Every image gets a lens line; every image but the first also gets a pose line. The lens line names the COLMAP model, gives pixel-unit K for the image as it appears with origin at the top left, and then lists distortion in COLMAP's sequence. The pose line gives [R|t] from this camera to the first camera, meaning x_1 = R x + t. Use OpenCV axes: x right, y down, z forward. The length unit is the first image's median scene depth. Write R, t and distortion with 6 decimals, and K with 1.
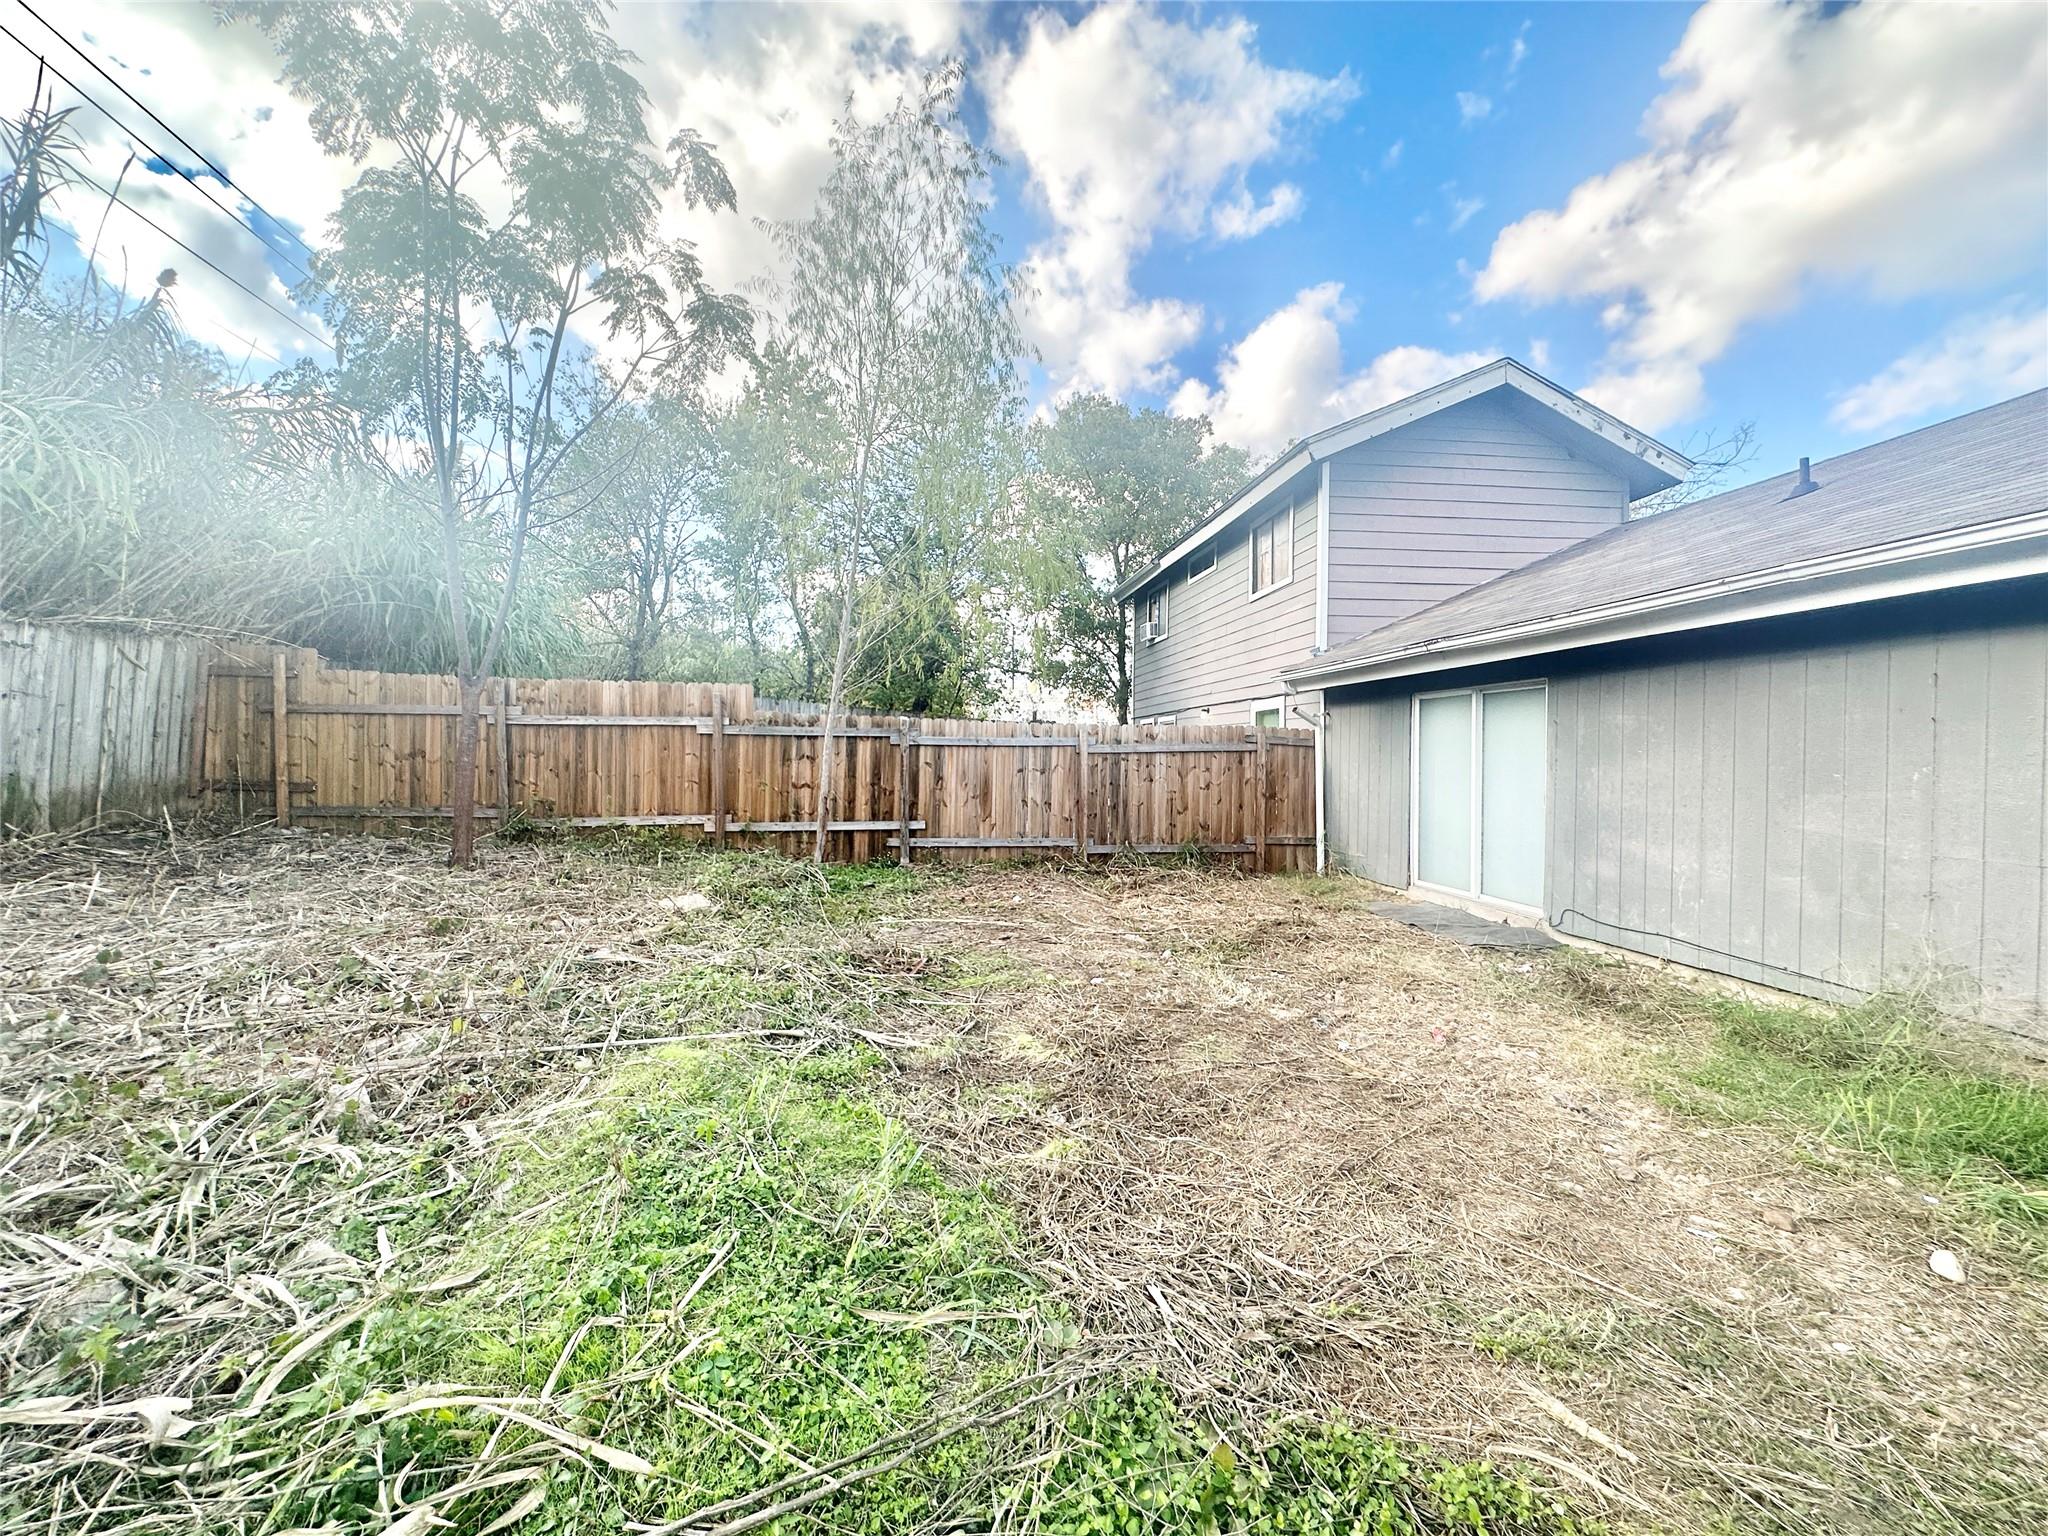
lens RADIAL K [[821.0, 0, 1021.7], [0, 821.0, 761.9], [0, 0, 1]] dist [-0.003507, 0.001055]
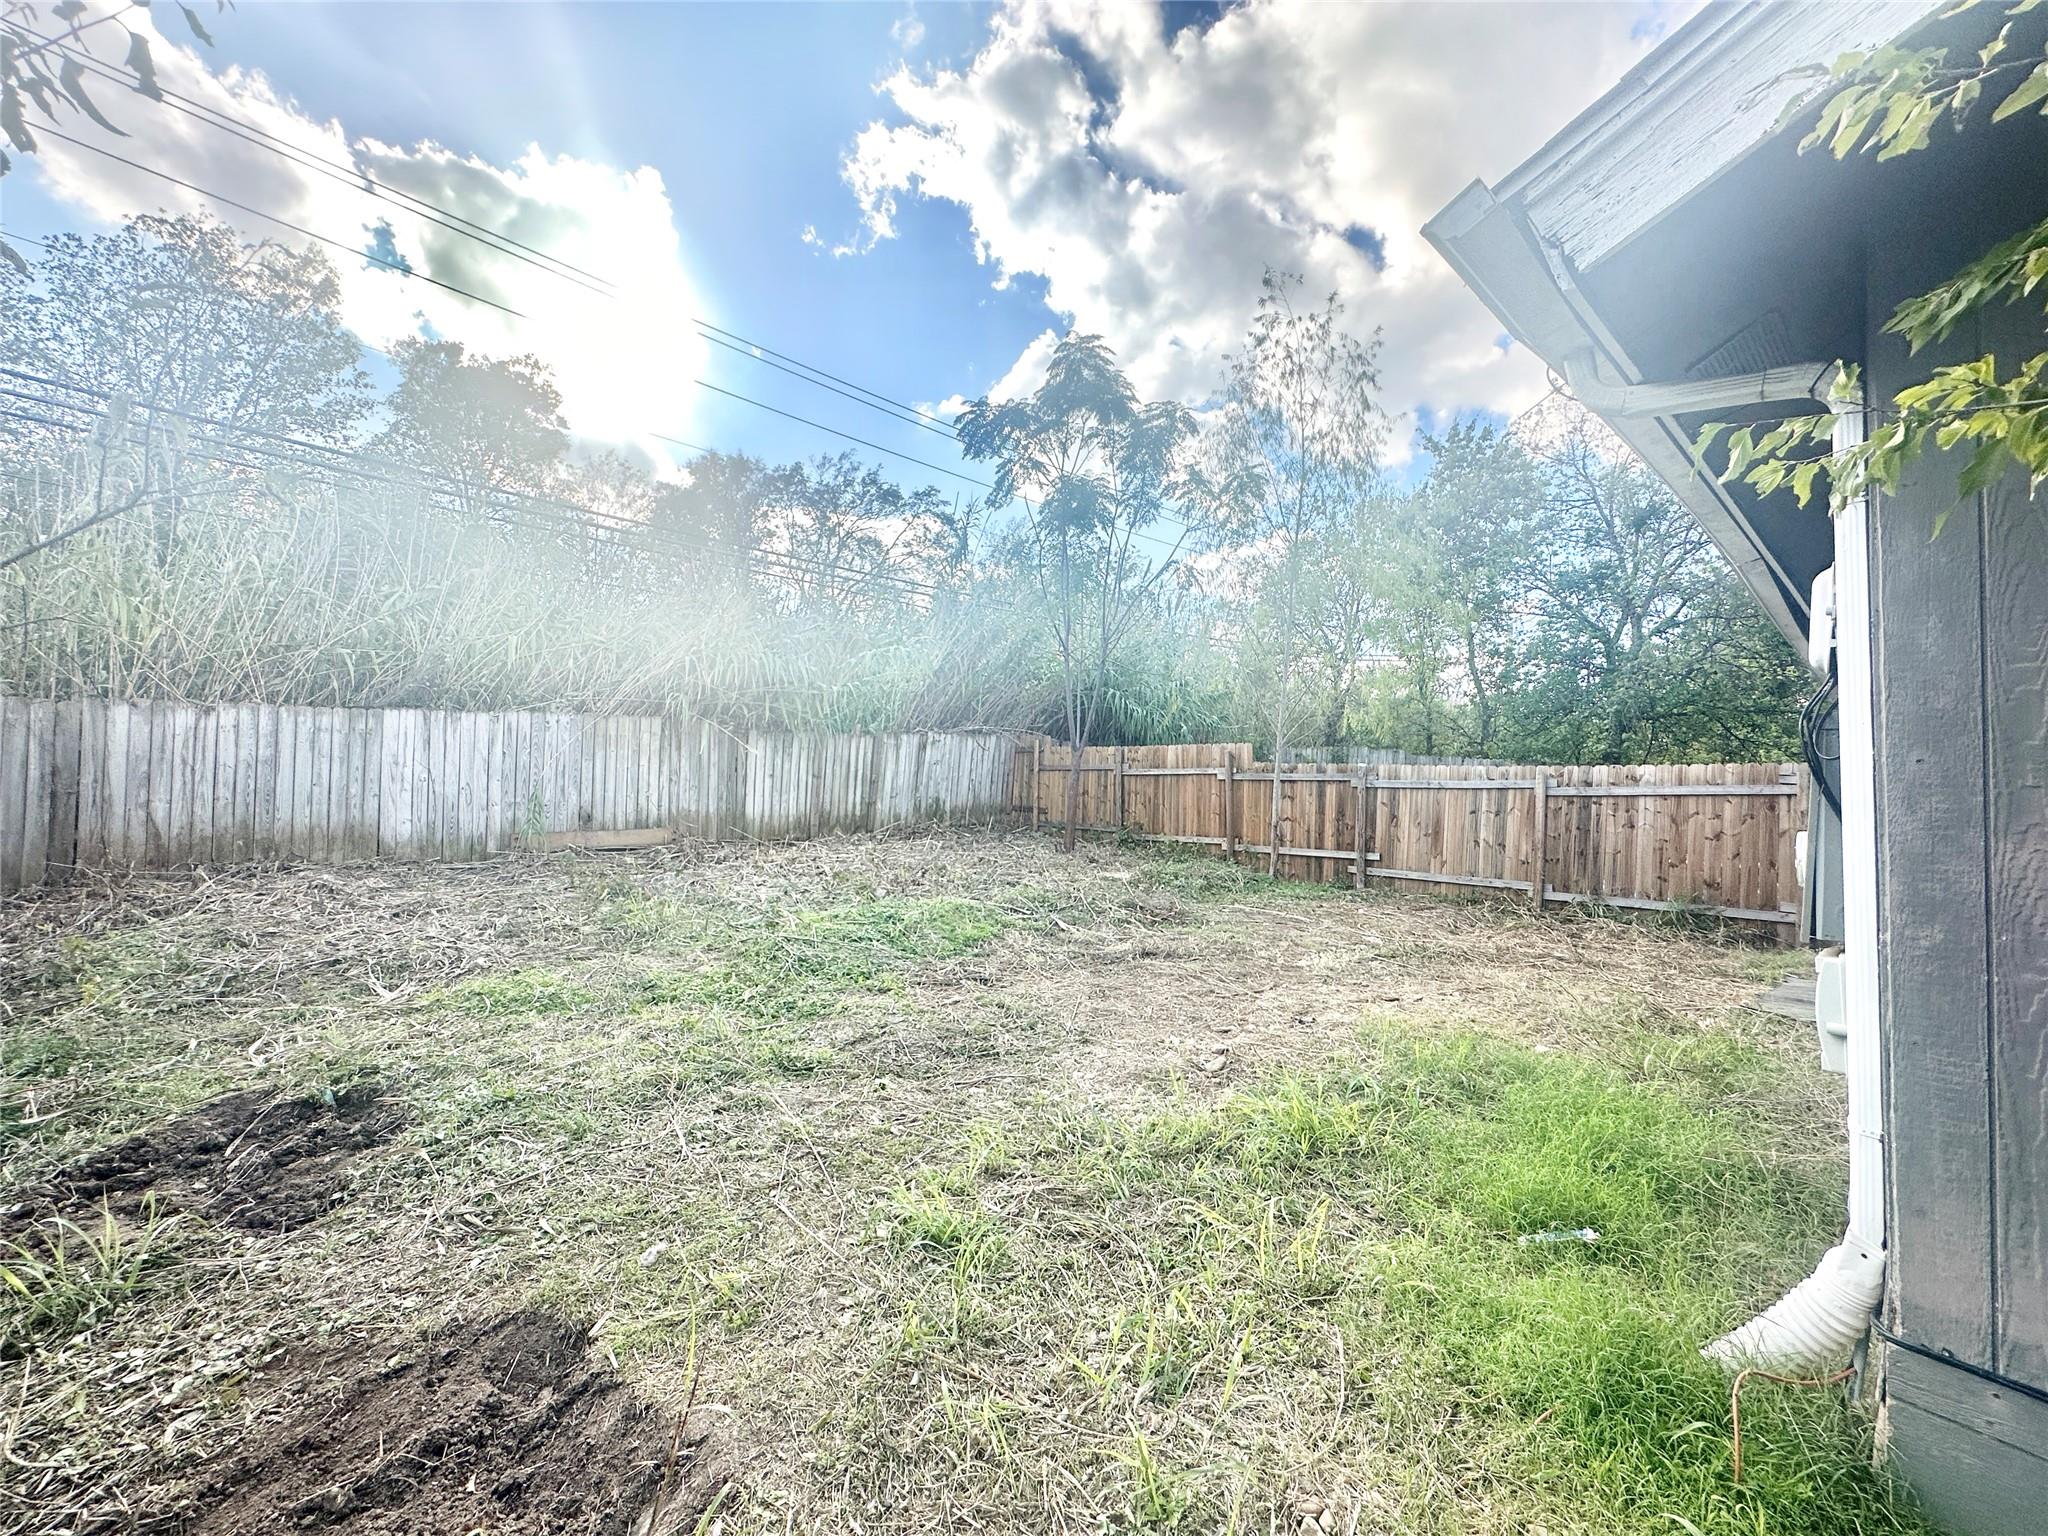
lens RADIAL K [[821.0, 0, 1015.9], [0, 821.0, 781.7], [0, 0, 1]] dist [-0.003507, 0.001055]
pose [[0.549631, -0.011610, -0.835327, 0.596412], [-0.037663, 0.998542, -0.038661, 0.037062], [0.834558, 0.052710, 0.548393, -0.065909]]
